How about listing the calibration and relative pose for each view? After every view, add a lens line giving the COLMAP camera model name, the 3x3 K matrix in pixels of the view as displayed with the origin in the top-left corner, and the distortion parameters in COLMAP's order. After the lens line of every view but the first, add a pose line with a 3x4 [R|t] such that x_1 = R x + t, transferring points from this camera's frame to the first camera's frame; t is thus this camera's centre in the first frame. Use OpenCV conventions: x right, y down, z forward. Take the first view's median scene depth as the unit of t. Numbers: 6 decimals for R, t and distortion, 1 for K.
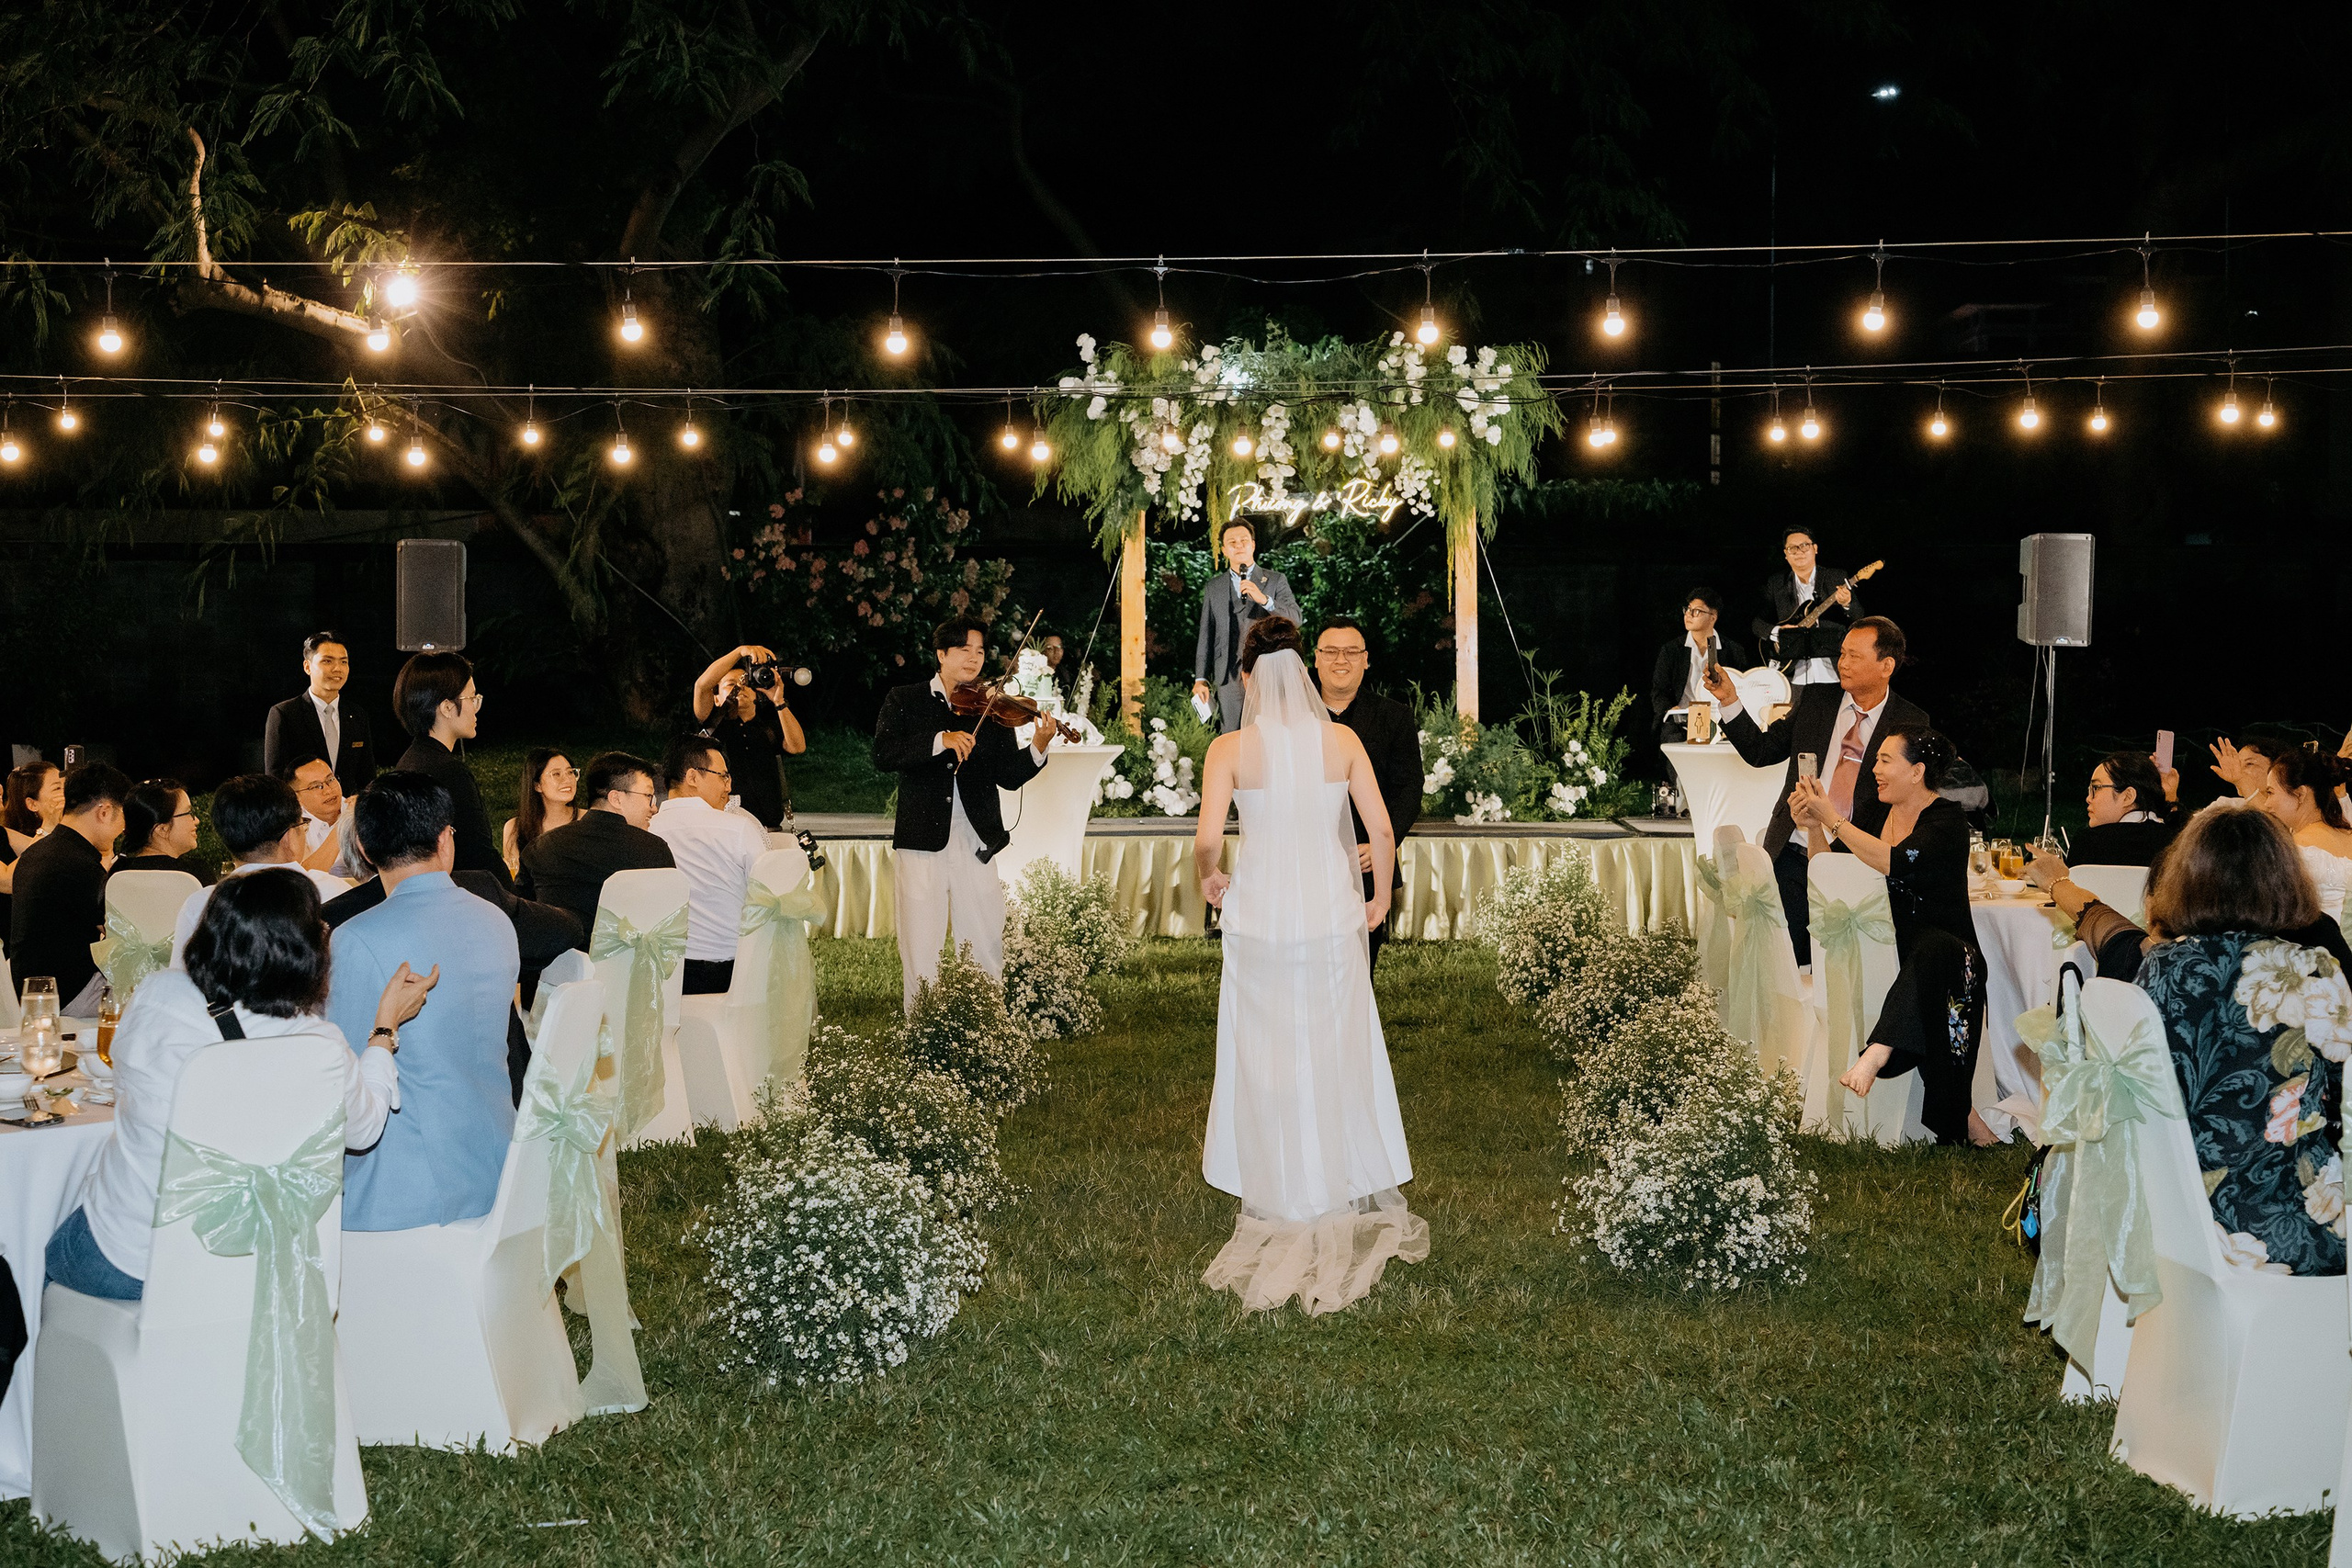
lens RADIAL K [[3127.6, 0, 1189.9], [0, 3127.6, 791.1], [0, 0, 1]] dist [-0.004453, 0.000000]
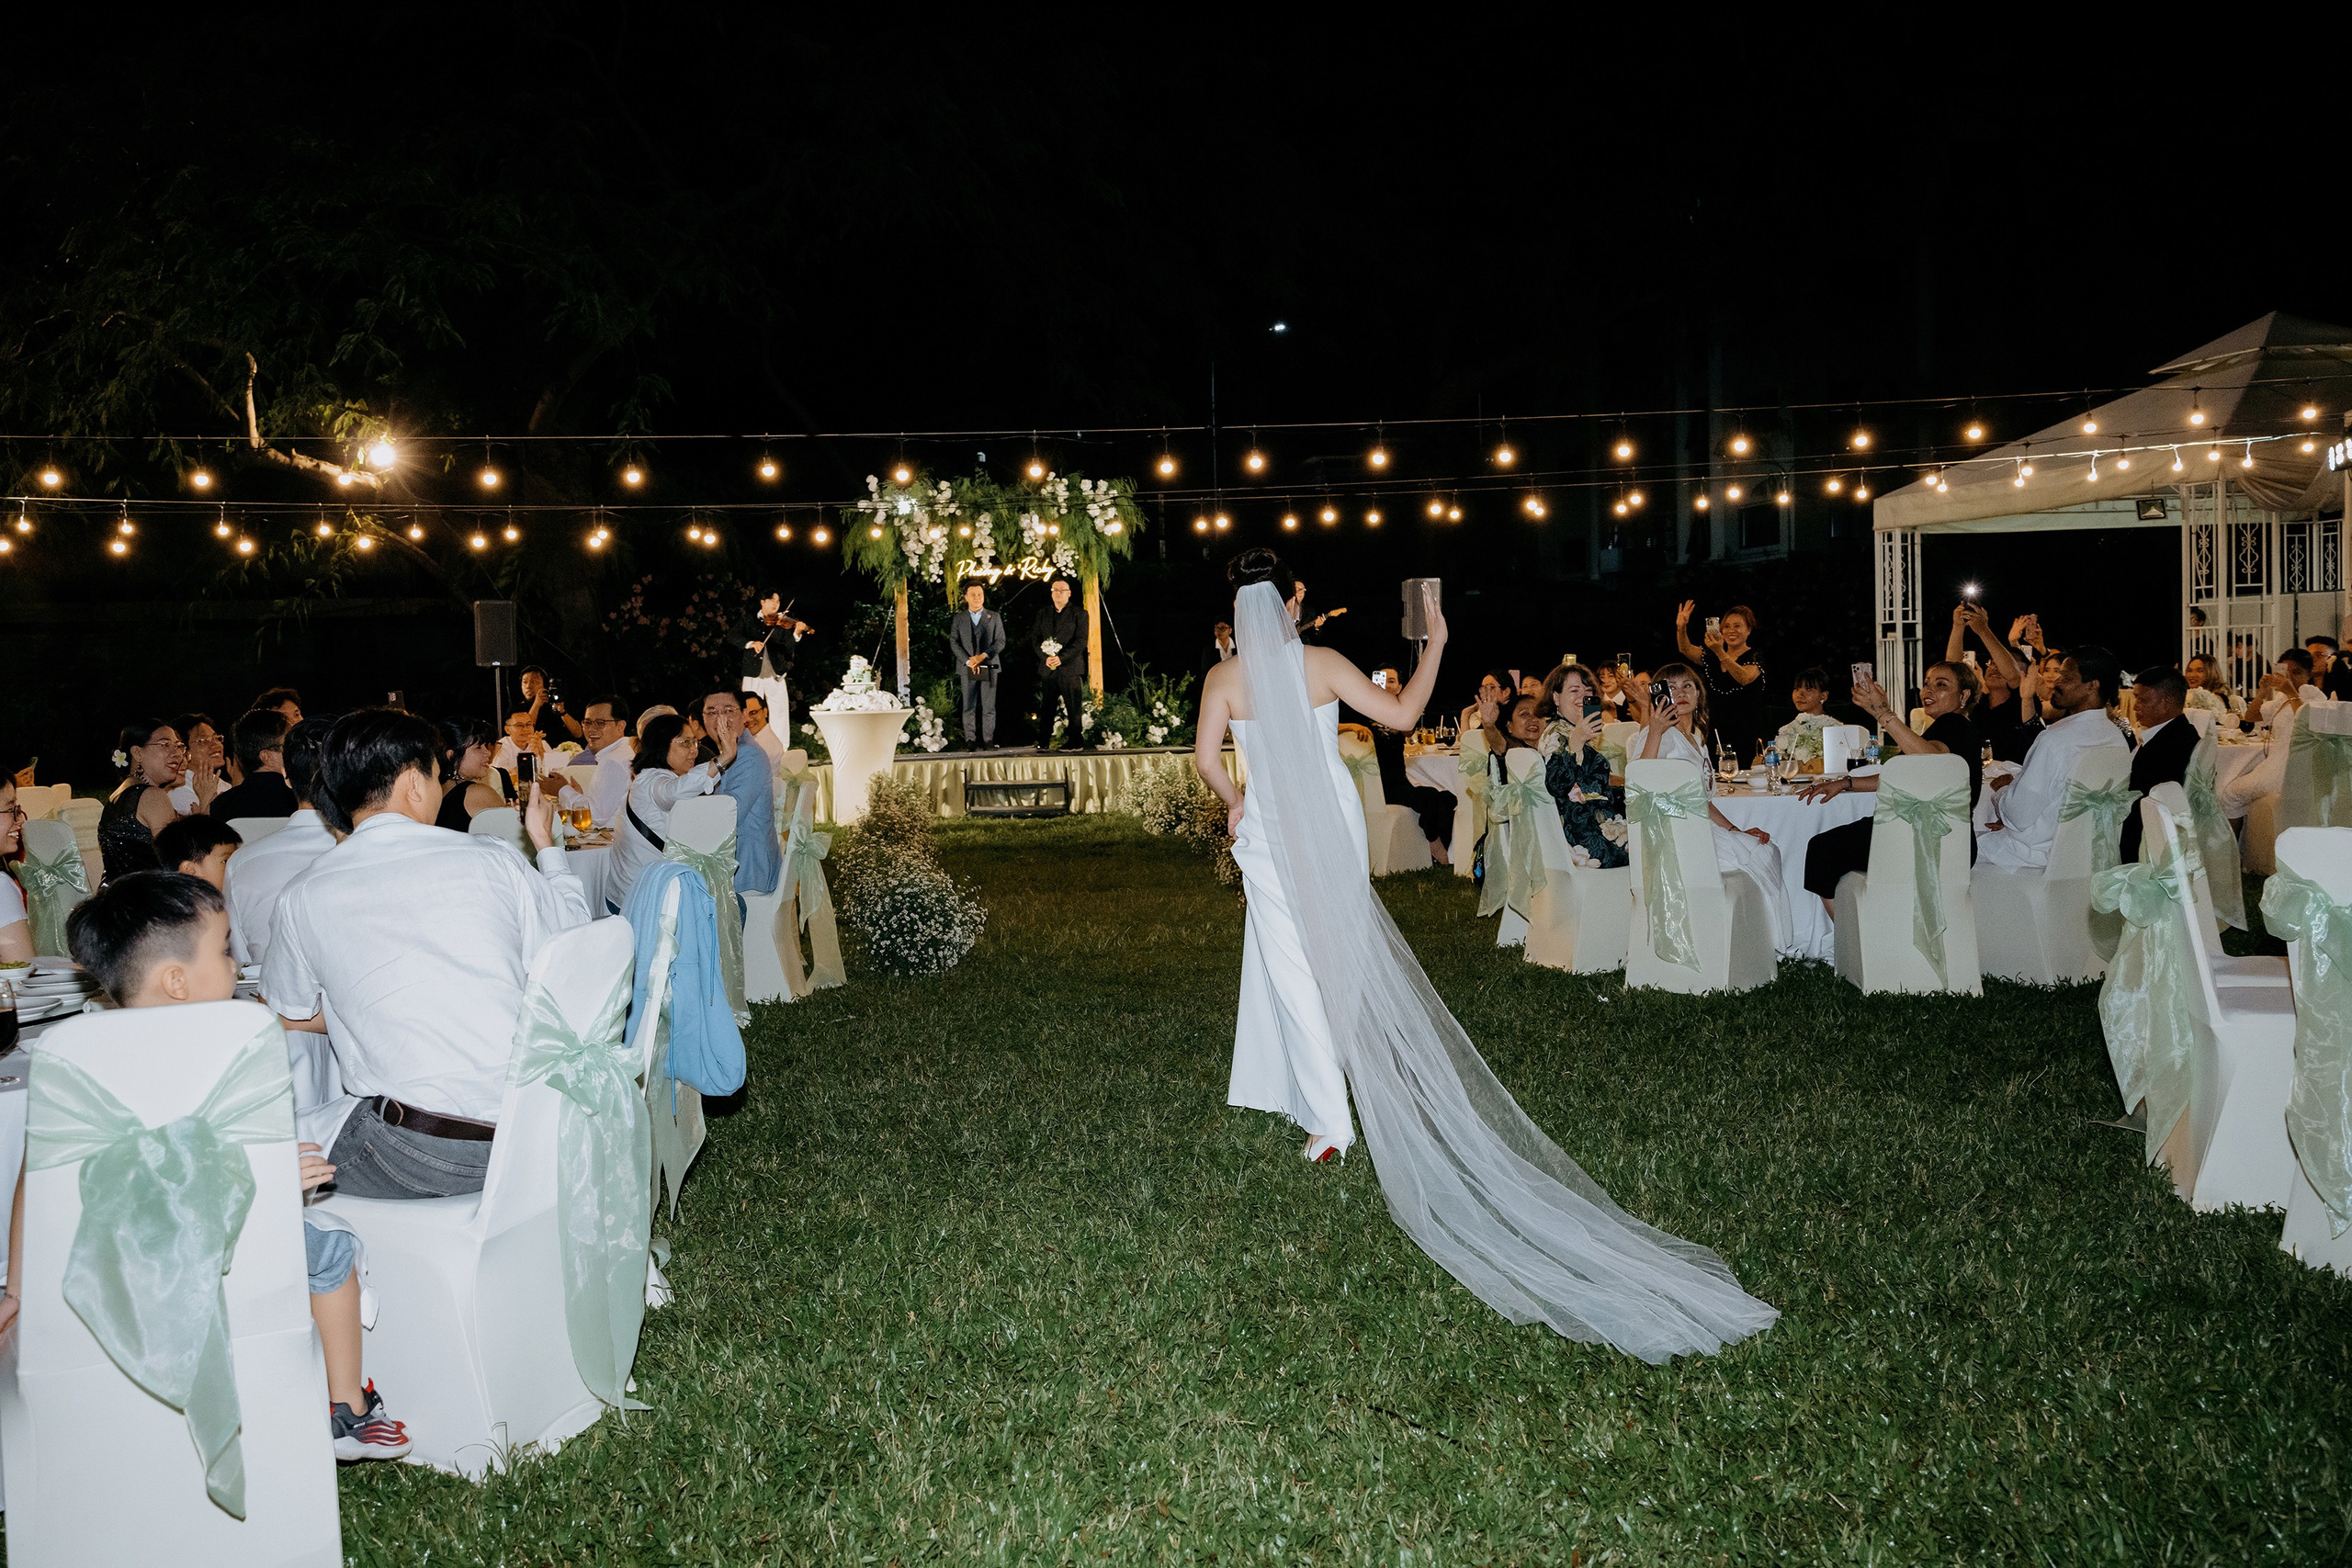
lens RADIAL K [[2021.7, 0, 1169.4], [0, 2021.7, 759.9], [0, 0, 1]] dist [0.008557, -0.021003]
pose [[0.985339, -0.034288, 0.167128, -0.063465], [0.035441, 0.999364, -0.003923, 0.021259], [-0.166887, 0.009789, 0.985927, -0.127911]]
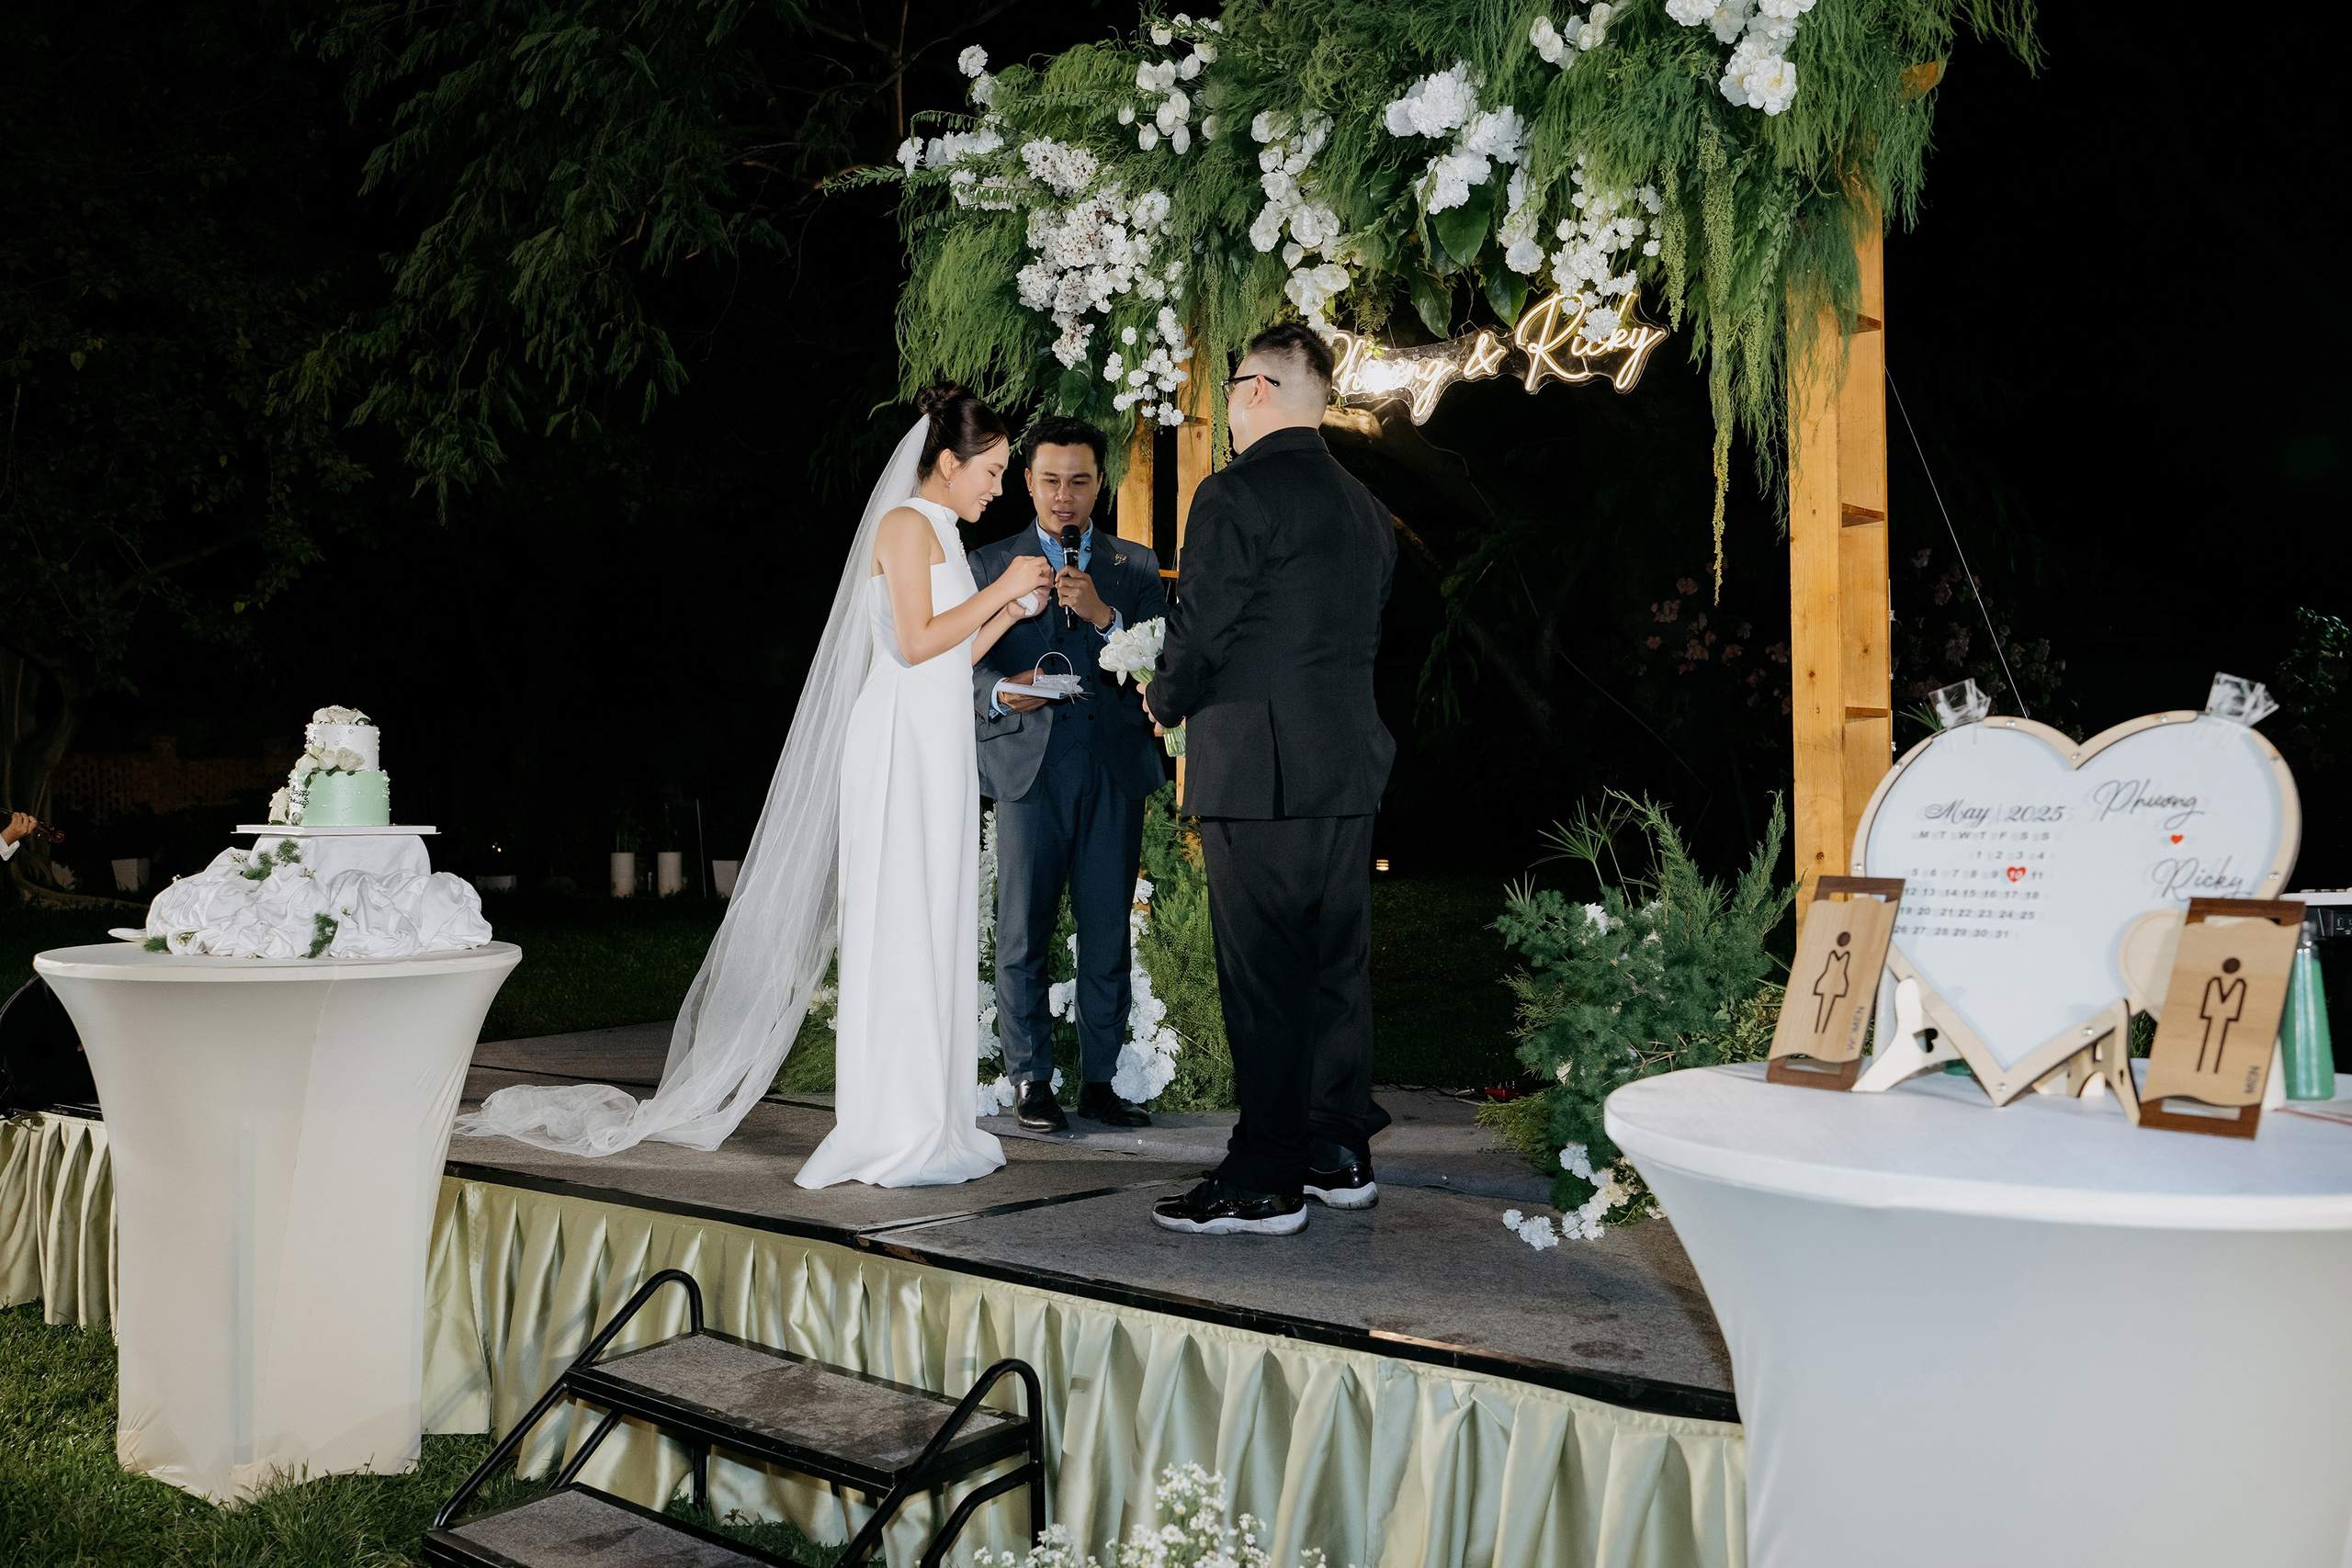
lens RADIAL K [[2288.9, 0, 1162.3], [0, 2288.9, 769.6], [0, 0, 1]] dist [0.002026, 0.000000]
pose [[0.789730, -0.005061, -0.613433, 0.196209], [-0.025193, 0.998855, -0.040673, -0.025788], [0.612937, 0.047575, 0.788698, 0.754773]]
